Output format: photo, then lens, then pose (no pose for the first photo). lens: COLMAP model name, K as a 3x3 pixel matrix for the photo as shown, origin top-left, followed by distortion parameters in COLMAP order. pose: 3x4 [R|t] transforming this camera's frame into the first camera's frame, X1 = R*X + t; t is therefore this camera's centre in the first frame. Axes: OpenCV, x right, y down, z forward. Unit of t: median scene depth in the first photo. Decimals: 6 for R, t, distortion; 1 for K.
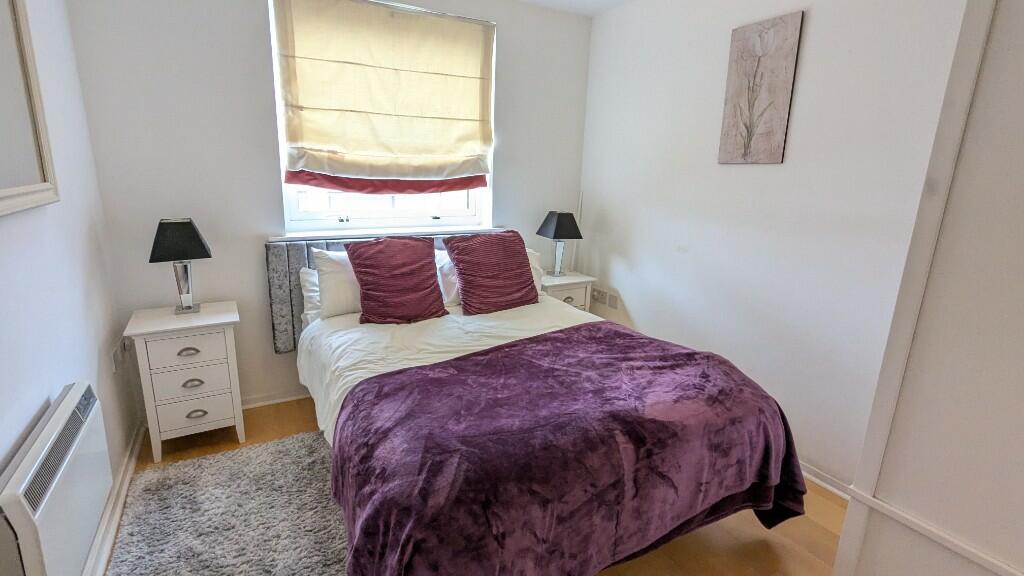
lens RADIAL K [[486.5, 0, 508.8], [0, 486.5, 284.7], [0, 0, 1]] dist [-0.000553, 0.001442]
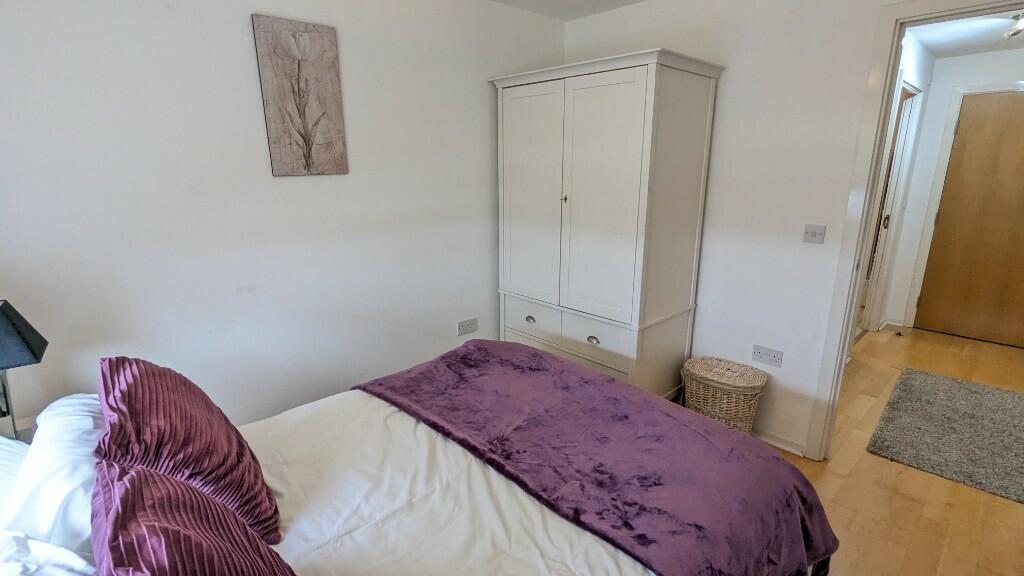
lens RADIAL K [[486.5, 0, 509.1], [0, 486.5, 288.0], [0, 0, 1]] dist [-0.000553, 0.001442]
pose [[-0.245624, -0.263259, 0.932933, -0.547988], [0.233810, 0.917912, 0.320578, -0.269867], [-0.940745, 0.296870, -0.163909, 0.890264]]
